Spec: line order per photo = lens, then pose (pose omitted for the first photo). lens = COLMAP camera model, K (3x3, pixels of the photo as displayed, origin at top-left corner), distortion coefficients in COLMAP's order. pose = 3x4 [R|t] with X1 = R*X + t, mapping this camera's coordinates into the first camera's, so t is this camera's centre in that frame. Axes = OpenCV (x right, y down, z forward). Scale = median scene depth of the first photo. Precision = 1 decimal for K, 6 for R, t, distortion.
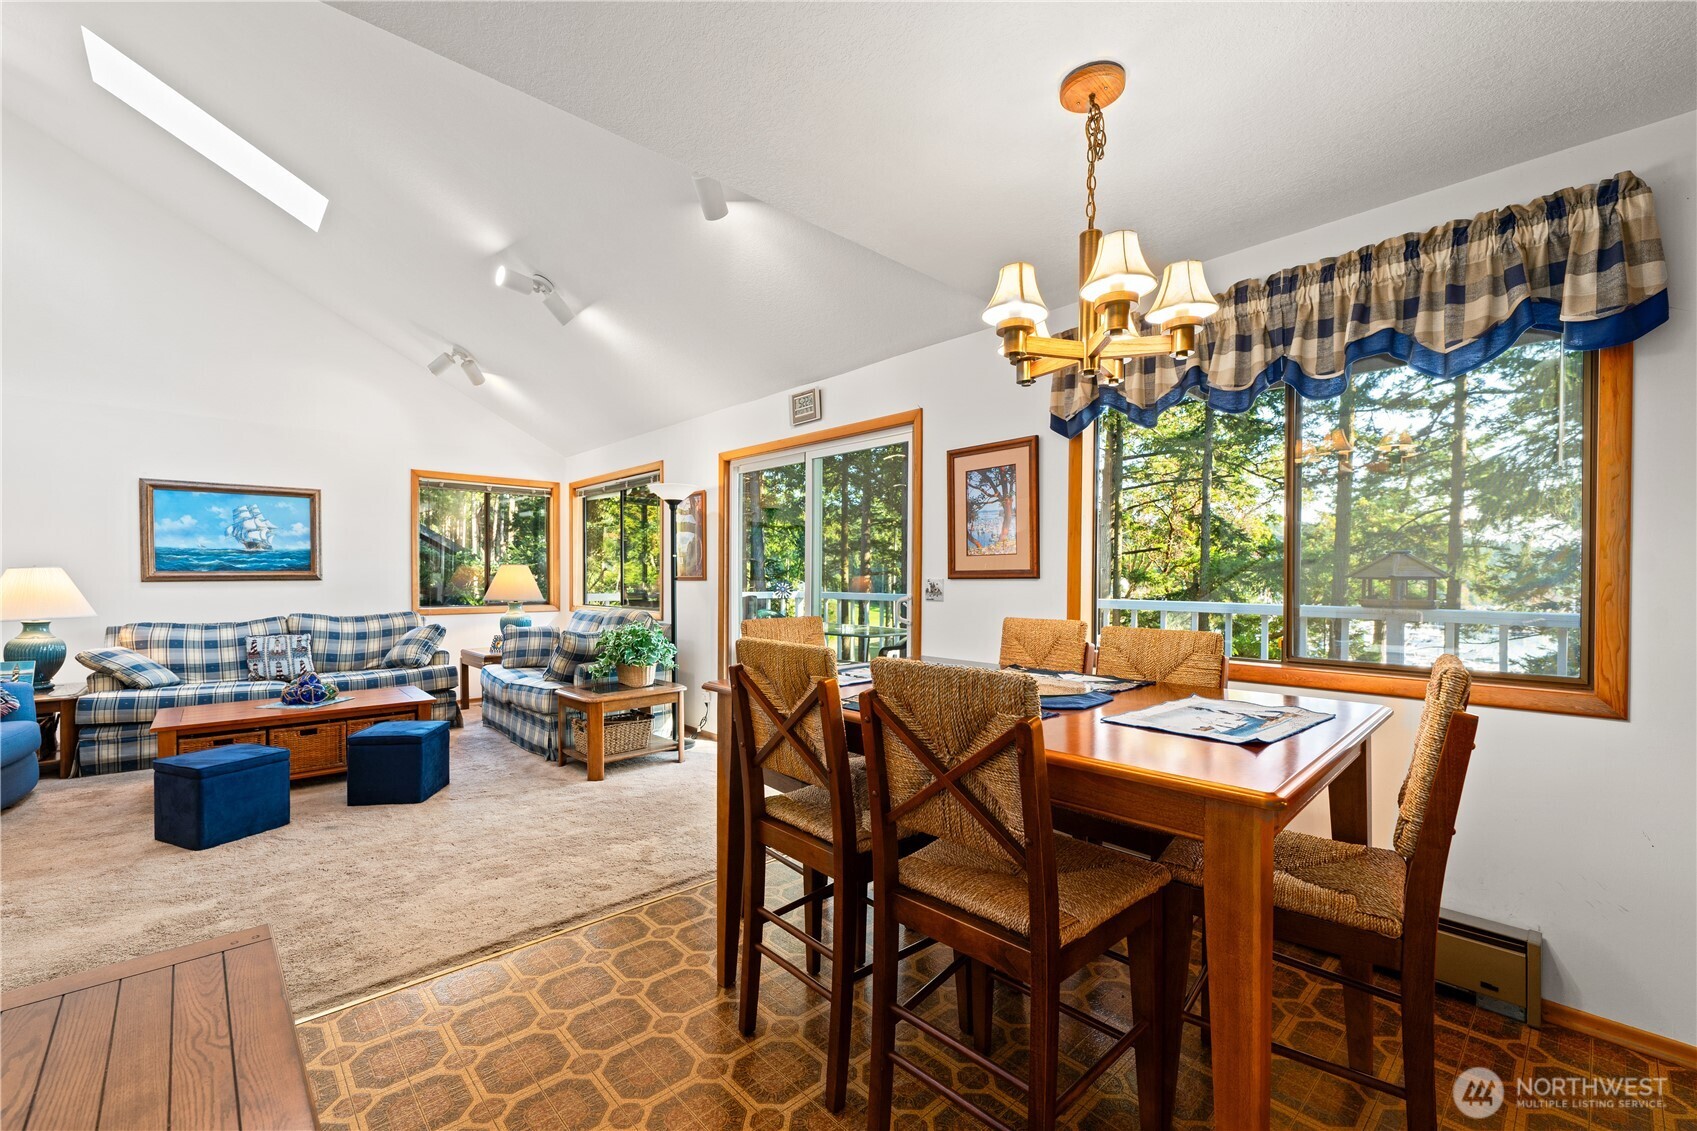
lens RADIAL K [[694.1, 0, 838.8], [0, 694.1, 579.8], [0, 0, 1]] dist [0.007985, -0.002065]
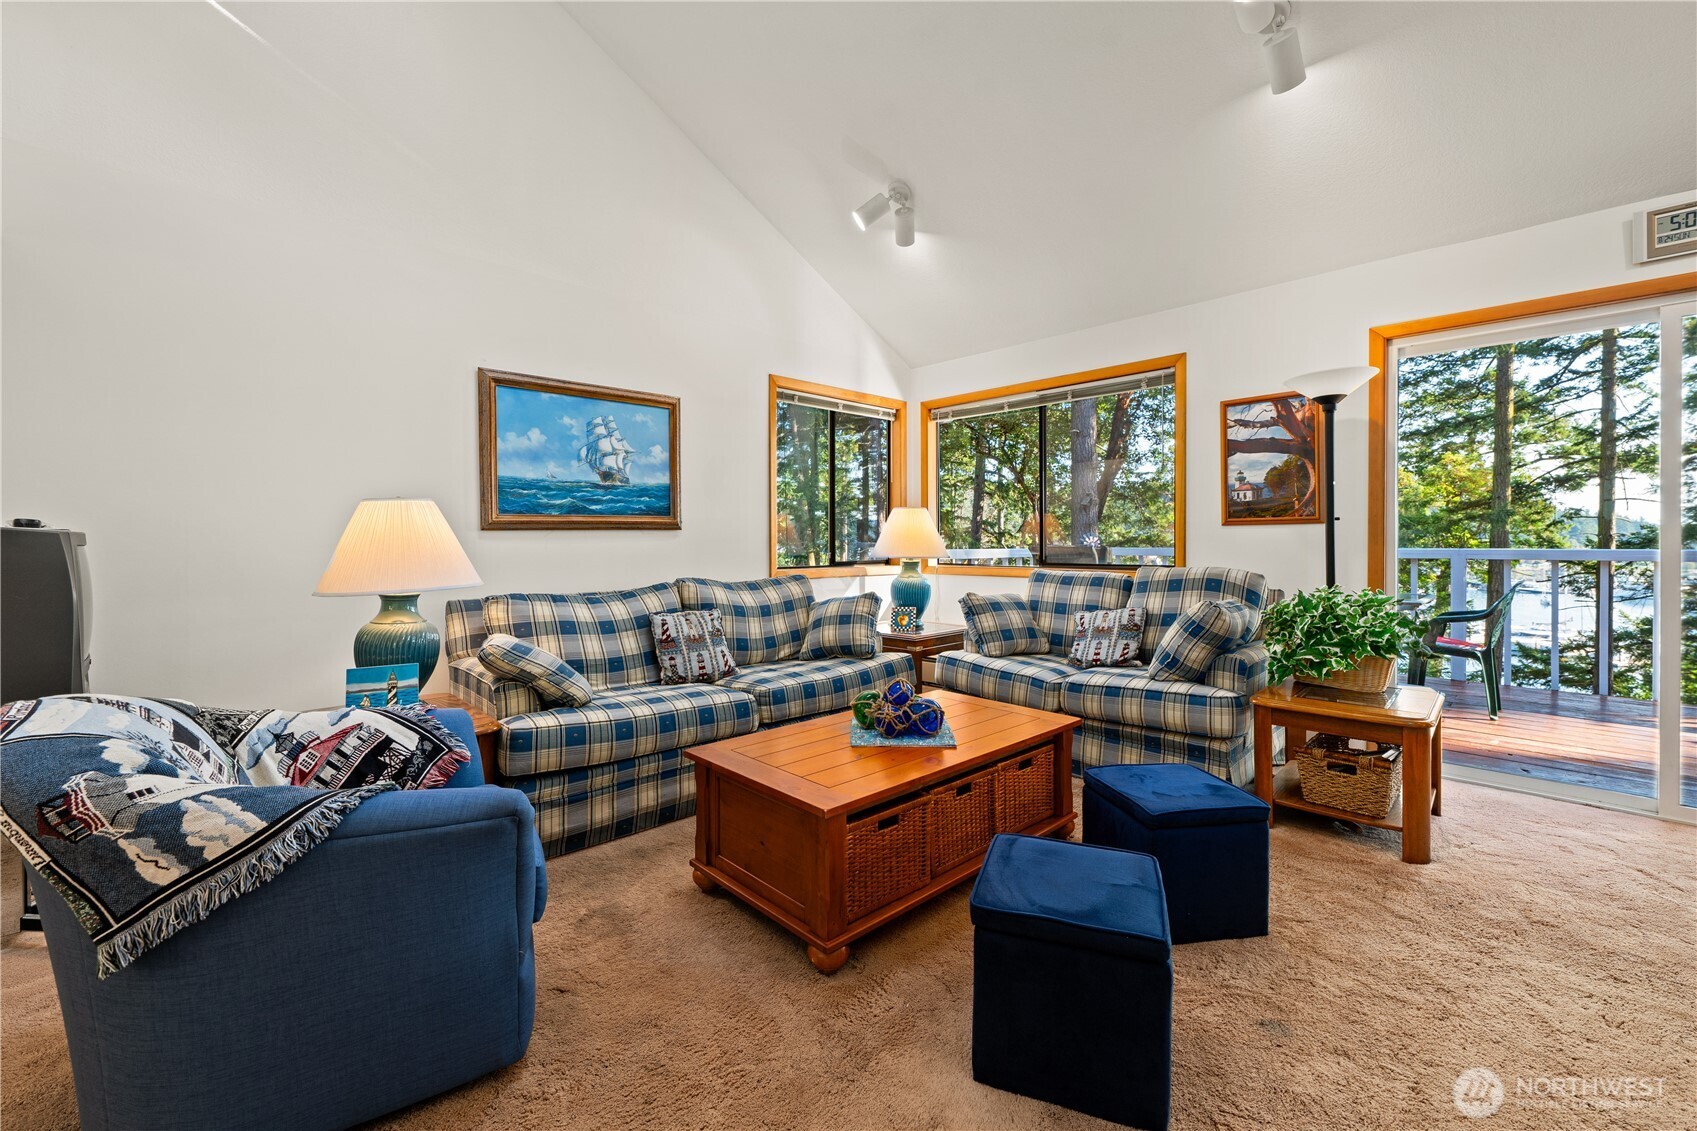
lens RADIAL K [[694.1, 0, 849.0], [0, 694.1, 545.2], [0, 0, 1]] dist [0.007985, -0.002065]
pose [[0.999772, -0.006225, 0.020408, -0.640848], [0.006189, 0.999979, 0.001800, 0.016971], [-0.020419, -0.001674, 0.999790, 0.337711]]
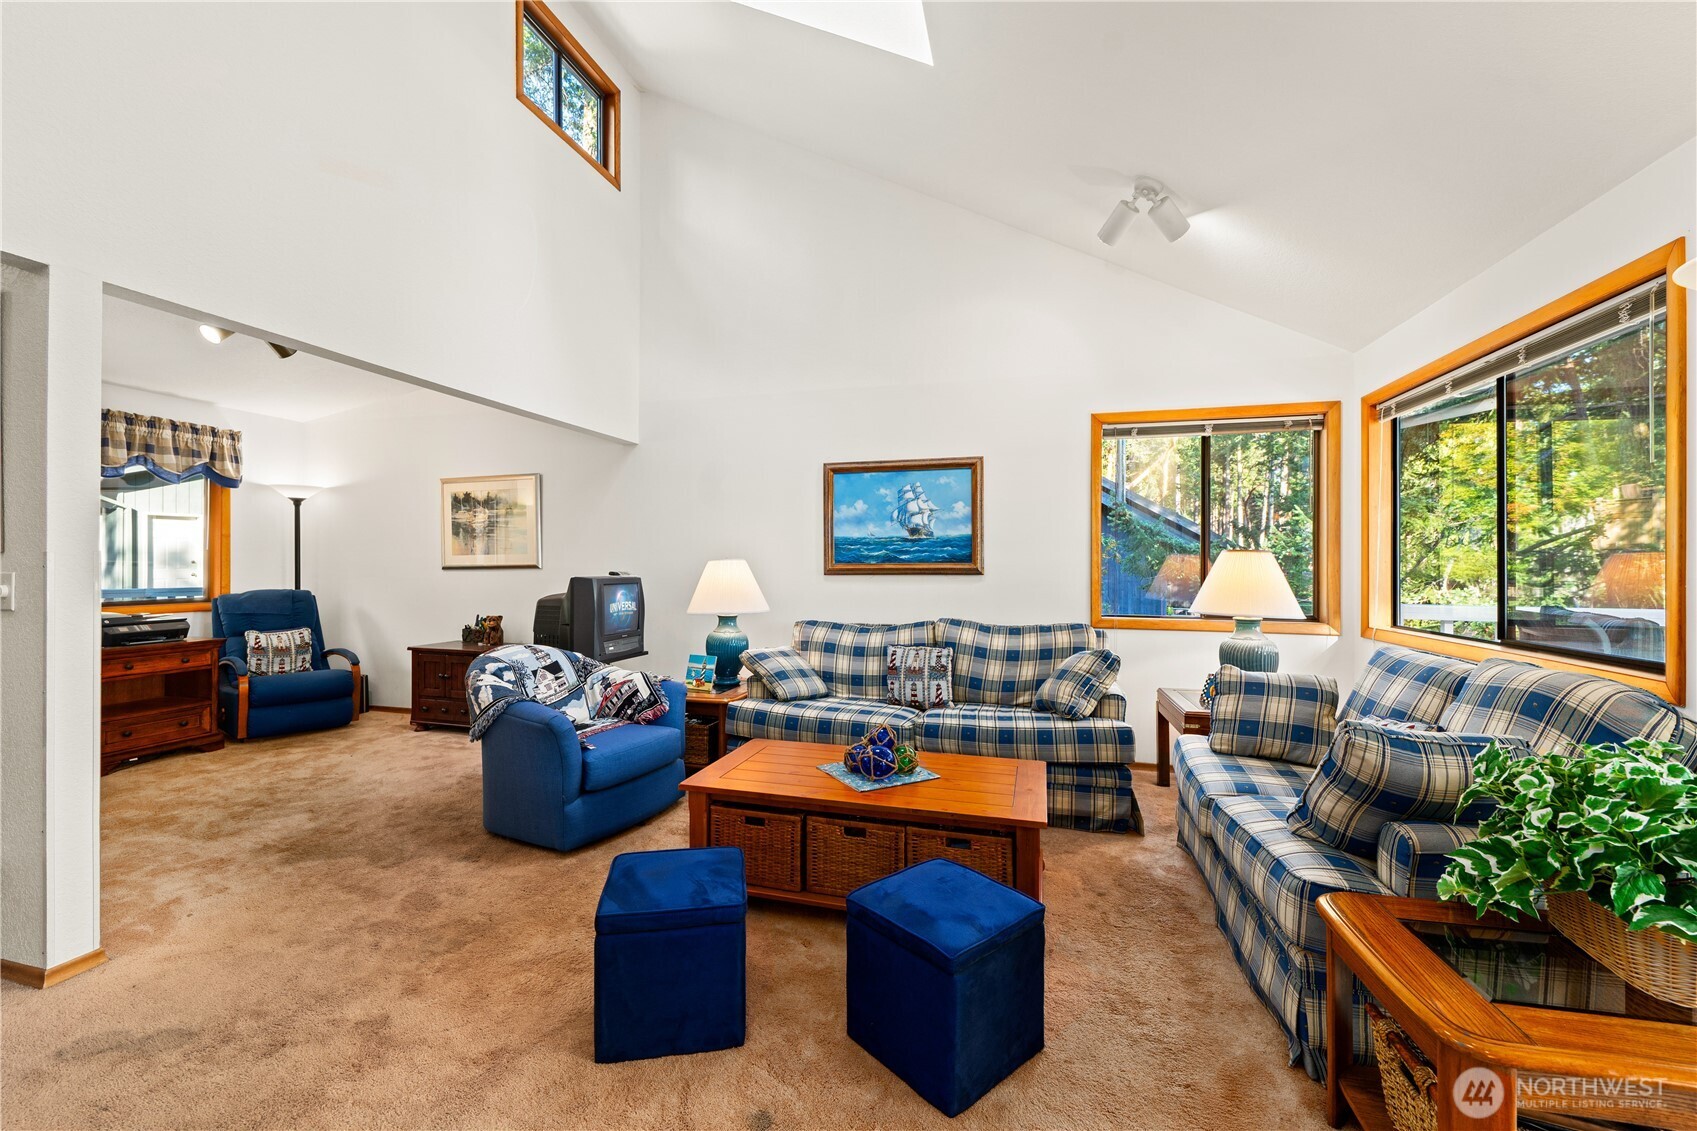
lens RADIAL K [[694.1, 0, 839.6], [0, 694.1, 561.3], [0, 0, 1]] dist [0.007985, -0.002065]
pose [[0.530617, -0.003636, -0.847604, -0.195095], [-0.008946, 0.999911, -0.009890, -0.005732], [0.847565, 0.012831, 0.530537, 0.500002]]
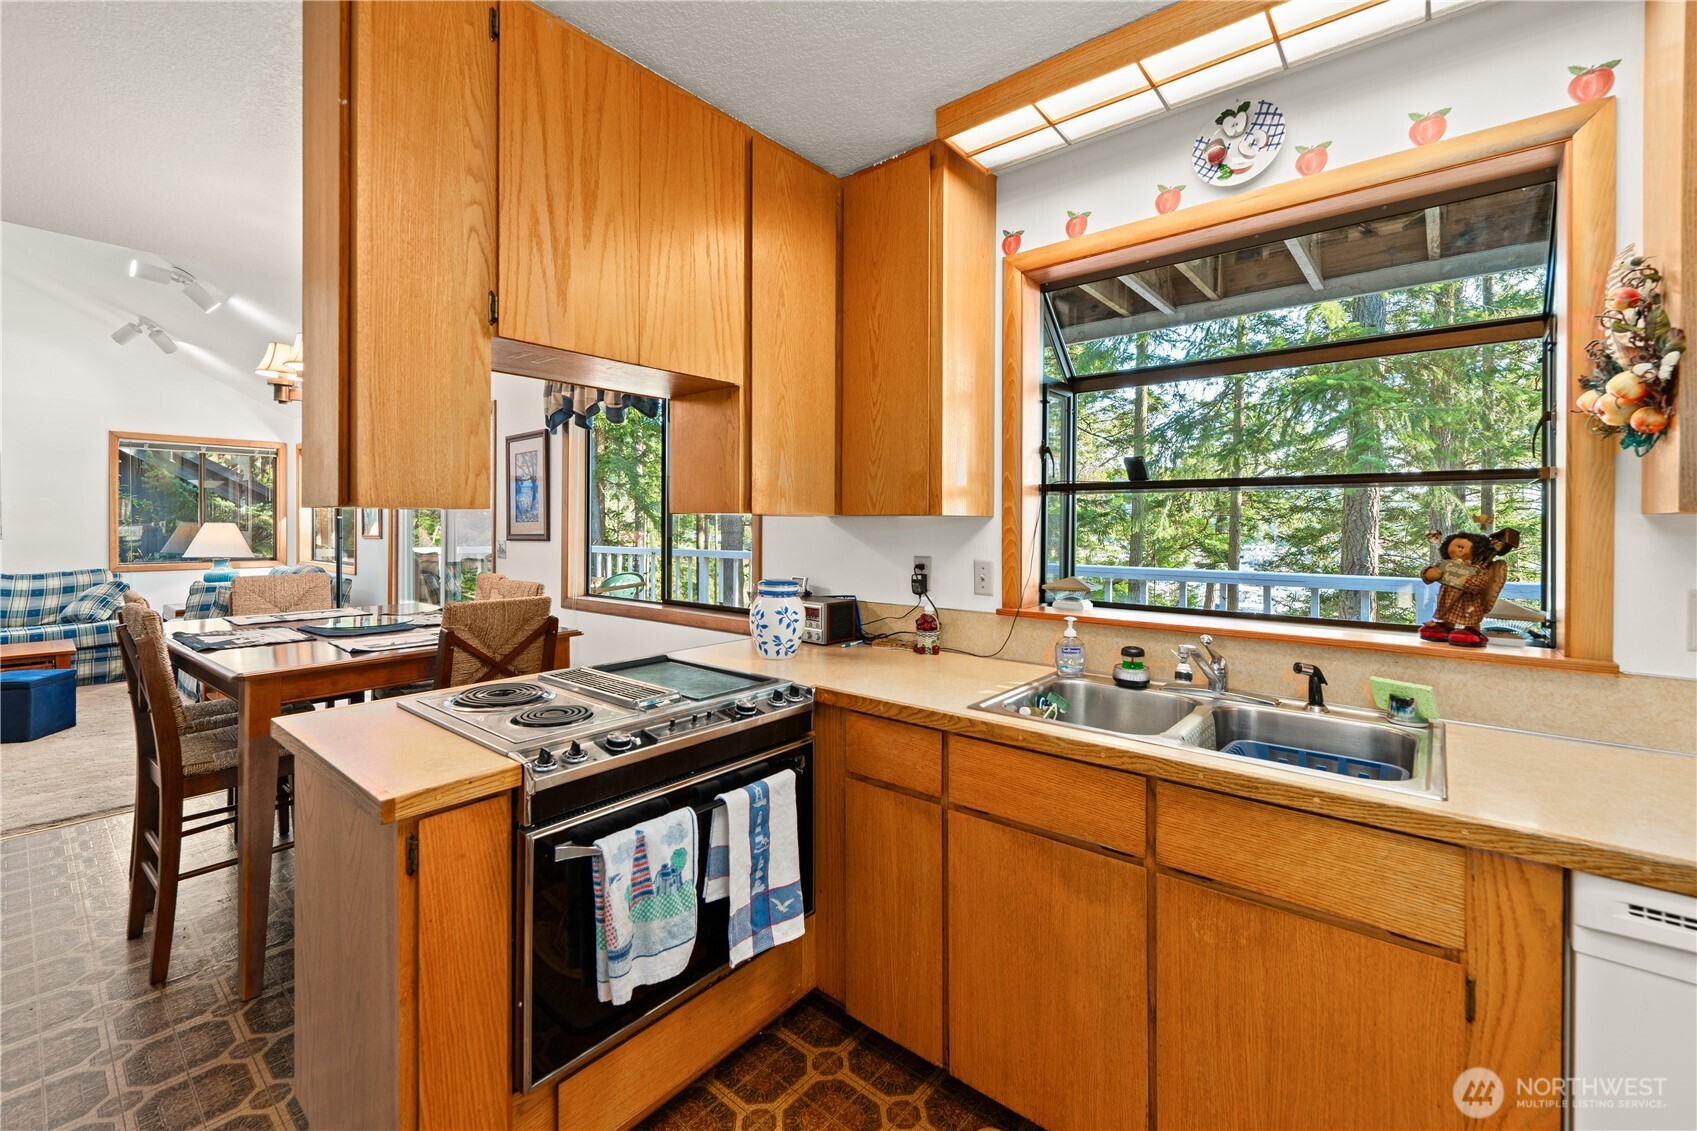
lens RADIAL K [[694.1, 0, 828.9], [0, 694.1, 527.1], [0, 0, 1]] dist [0.007985, -0.002065]
pose [[0.992227, -0.001198, 0.124436, 0.369671], [0.001568, 0.999995, -0.002879, -0.013240], [-0.124432, 0.003052, 0.992223, -0.188597]]
